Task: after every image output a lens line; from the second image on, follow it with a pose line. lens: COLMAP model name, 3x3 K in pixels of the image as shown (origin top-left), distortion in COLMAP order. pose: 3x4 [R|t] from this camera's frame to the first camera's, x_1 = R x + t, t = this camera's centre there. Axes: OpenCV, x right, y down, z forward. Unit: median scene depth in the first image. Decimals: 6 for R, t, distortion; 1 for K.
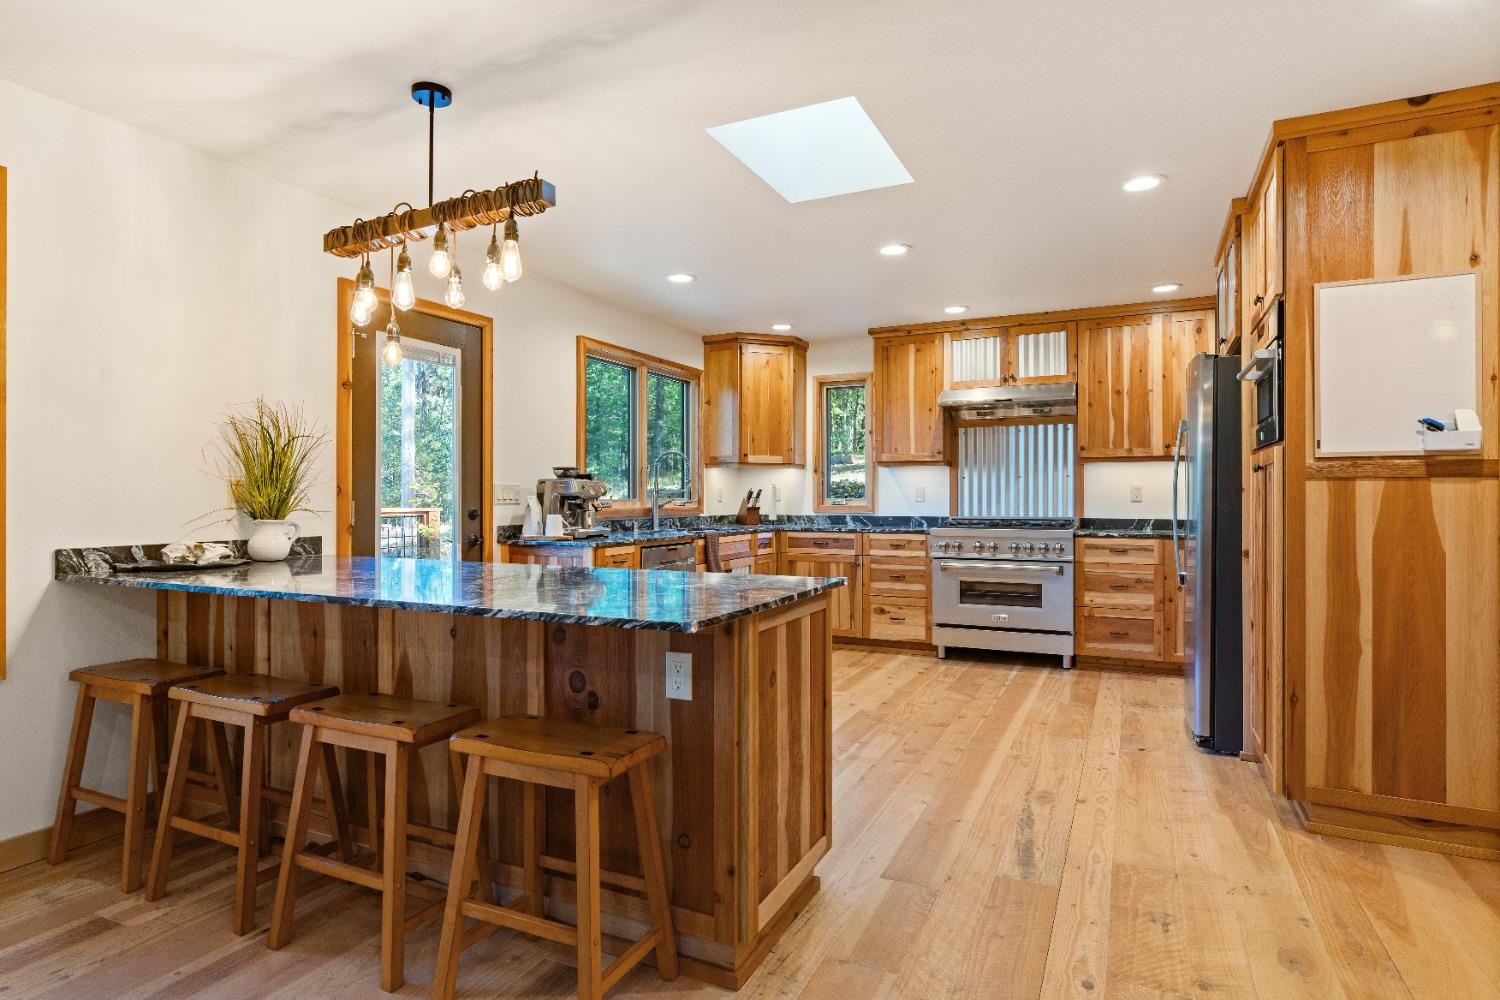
lens RADIAL K [[823.3, 0, 737.2], [0, 823.3, 496.9], [0, 0, 1]] dist [-0.000022, 0.000522]
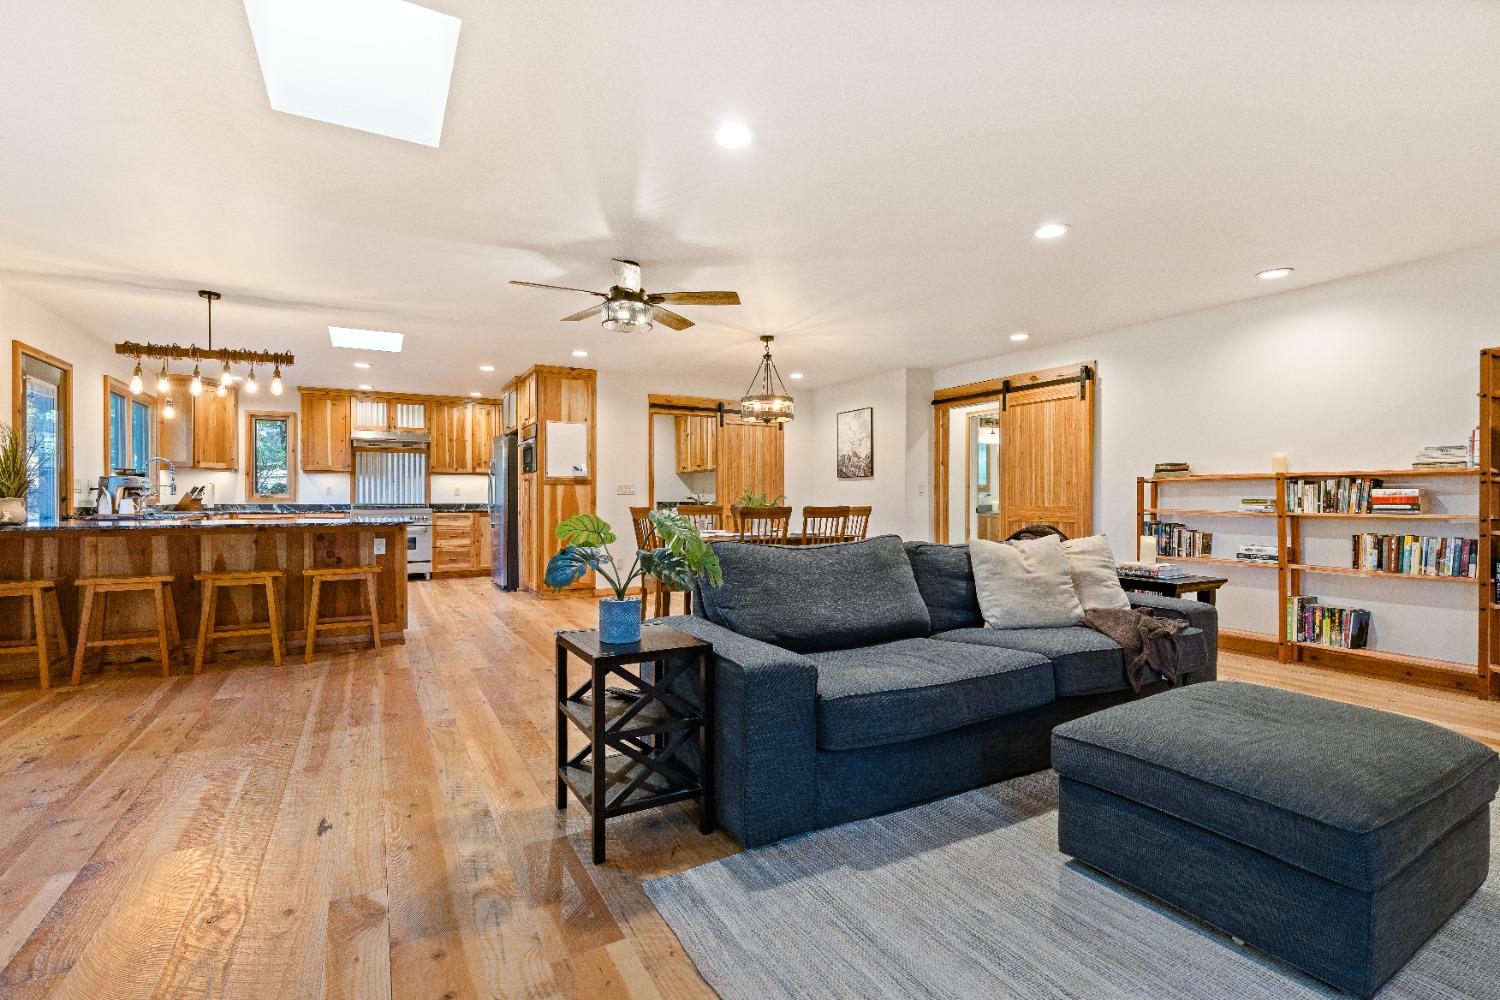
lens RADIAL K [[676.2, 0, 741.0], [0, 676.2, 500.8], [0, 0, 1]] dist [-0.002041, 0.000316]
pose [[0.581080, -0.001652, 0.813844, -0.446655], [0.000400, 0.999998, 0.001744, 0.017320], [-0.813846, -0.000688, 0.581080, -0.507896]]
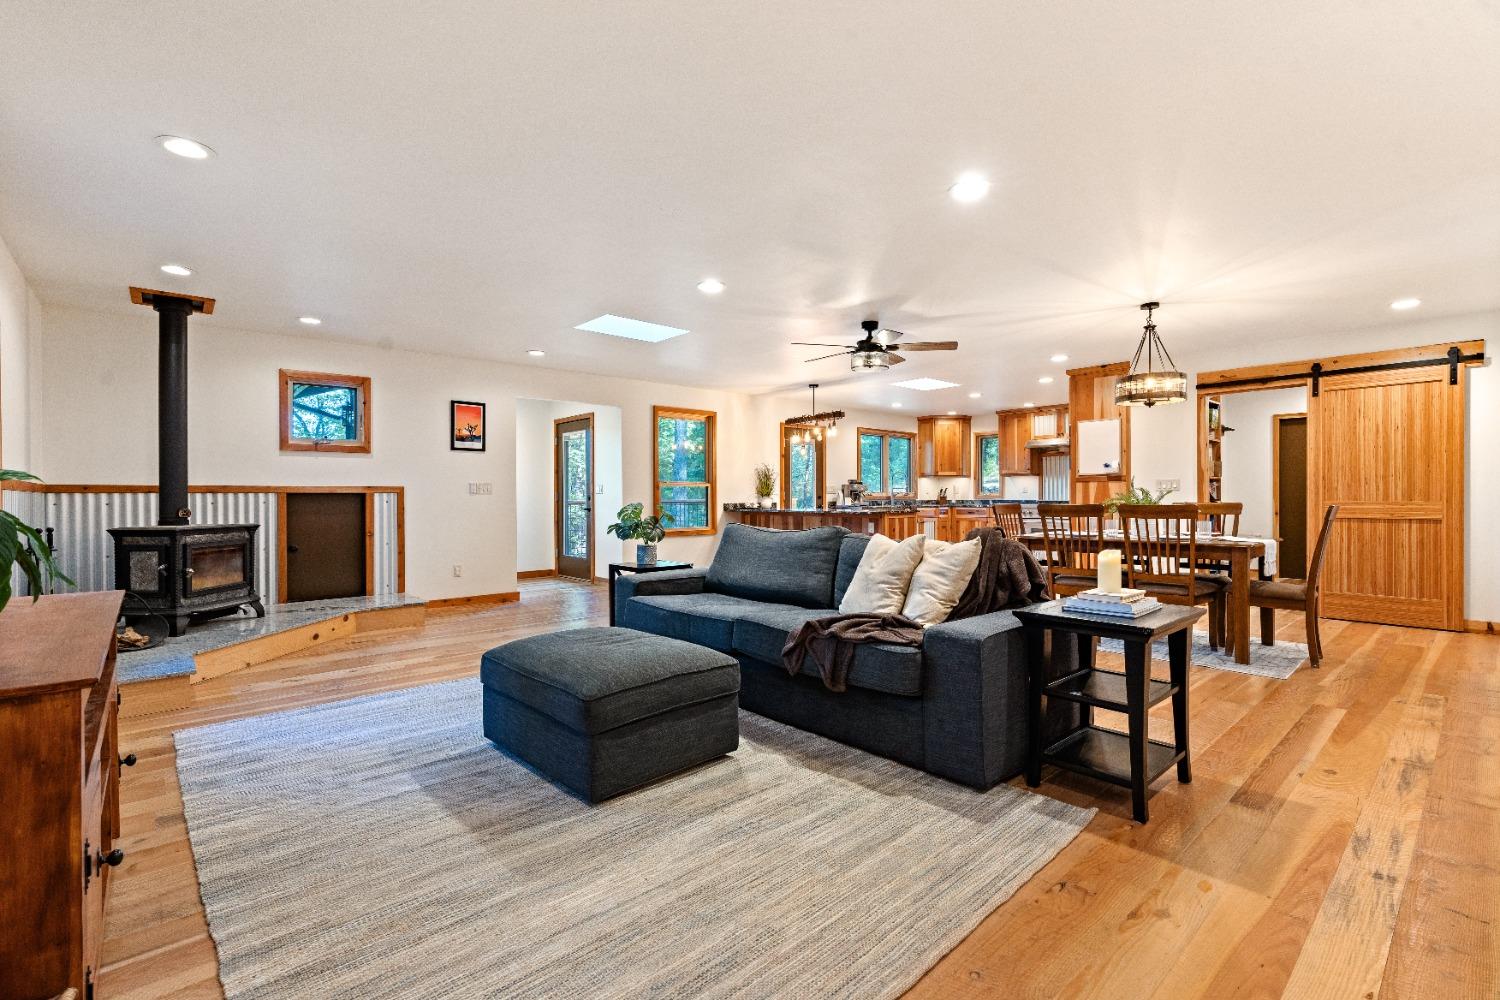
lens RADIAL K [[676.2, 0, 741.0], [0, 676.2, 500.8], [0, 0, 1]] dist [-0.002041, 0.000316]
pose [[0.923924, -0.002407, -0.382568, 0.238753], [0.004077, 0.999985, 0.003553, 0.018400], [0.382554, -0.004843, 0.923921, -0.938128]]
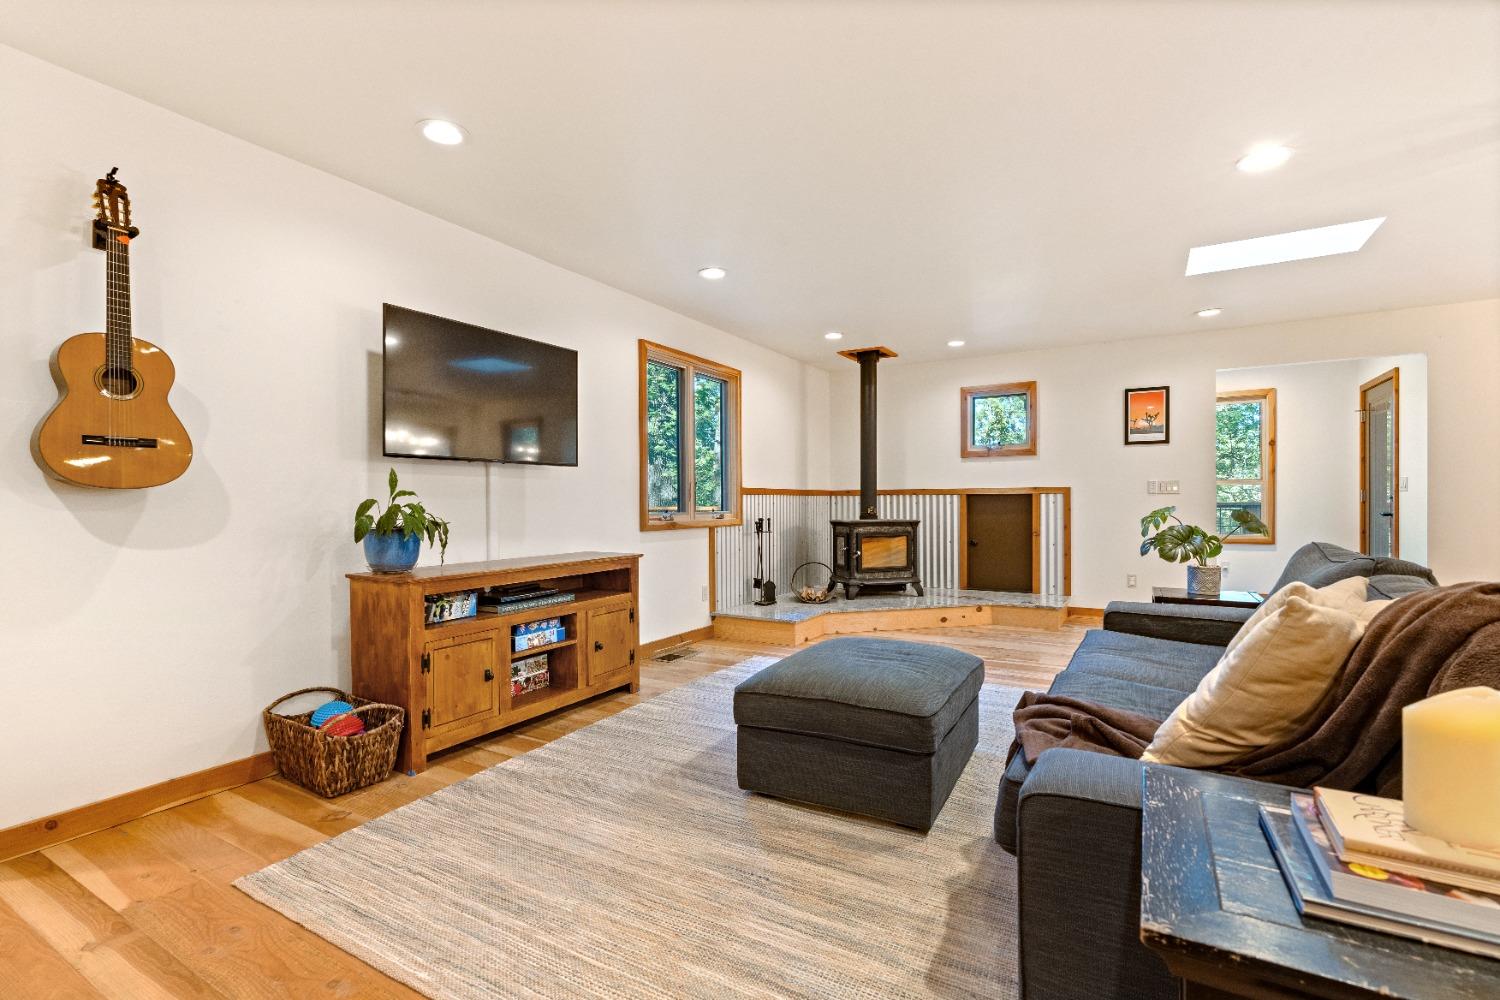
lens RADIAL K [[683.8, 0, 735.3], [0, 683.8, 504.5], [0, 0, 1]] dist [-0.002303, 0.000162]
pose [[-0.087663, 0.005122, -0.996137, 0.431080], [0.003694, 0.999982, 0.004817, 0.017671], [0.996143, -0.003258, -0.087680, -0.567157]]
